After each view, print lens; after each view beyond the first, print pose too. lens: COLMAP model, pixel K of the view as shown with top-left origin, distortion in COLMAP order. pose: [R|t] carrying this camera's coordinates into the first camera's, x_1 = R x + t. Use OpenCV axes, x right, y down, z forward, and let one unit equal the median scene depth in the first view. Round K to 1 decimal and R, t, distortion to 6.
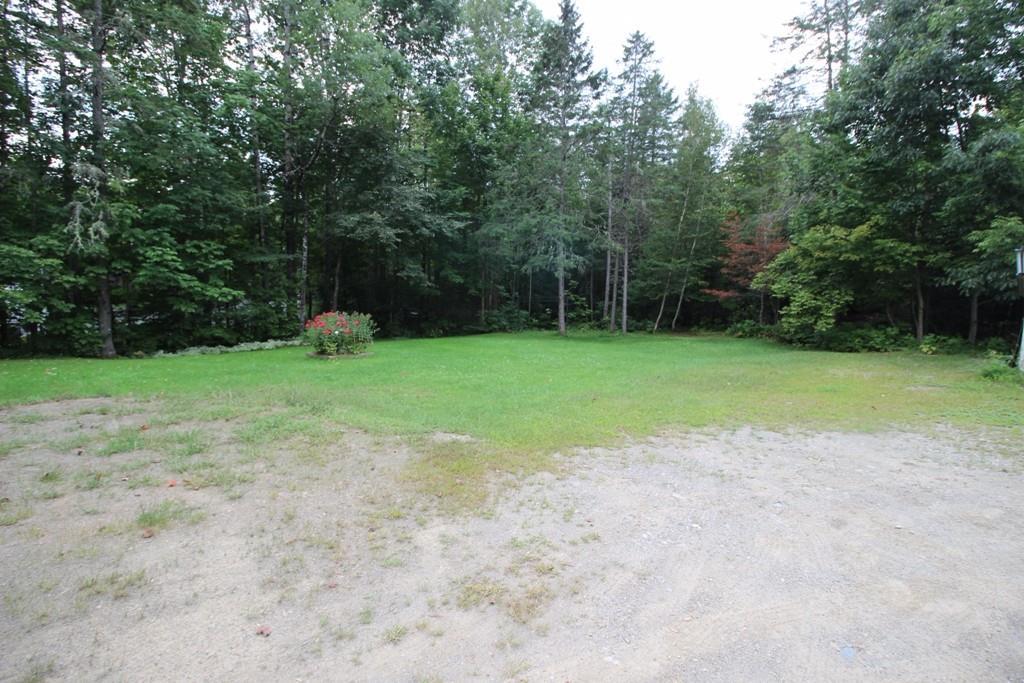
lens RADIAL K [[477.7, 0, 518.8], [0, 477.7, 334.6], [0, 0, 1]] dist [-0.001985, -0.015988]
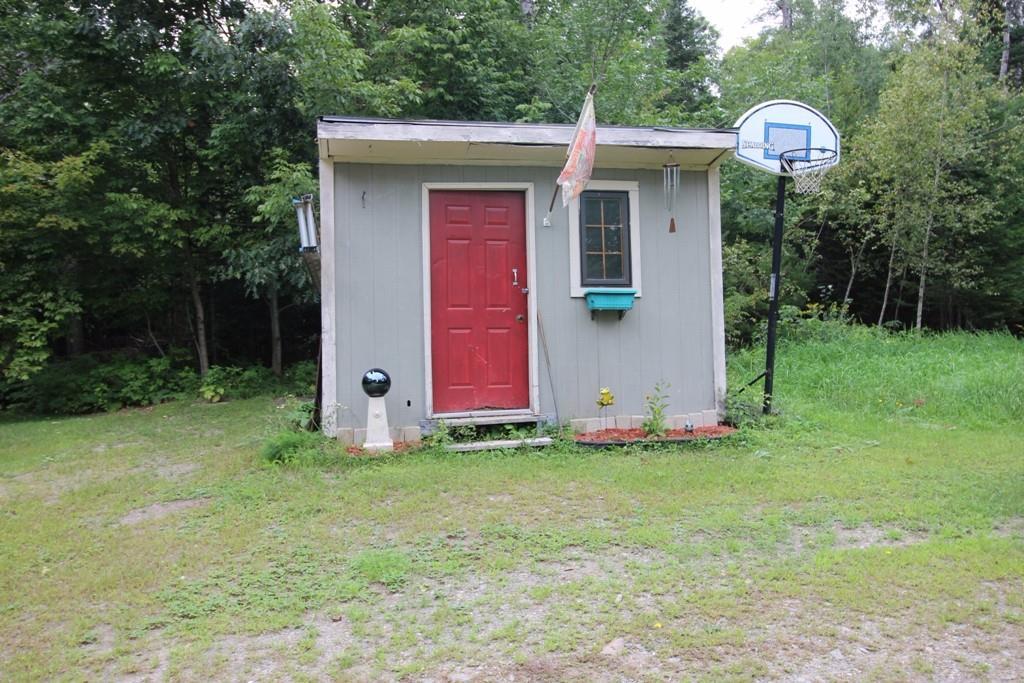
lens RADIAL K [[812.4, 0, 512.0], [0, 812.4, 341.5], [0, 0, 1]] dist [0.009249, 0.004809]
pose [[0.522328, -0.069050, 0.849945, 0.220546], [0.094812, 0.995239, 0.022587, -0.017918], [-0.847458, 0.068787, 0.526388, 0.174541]]
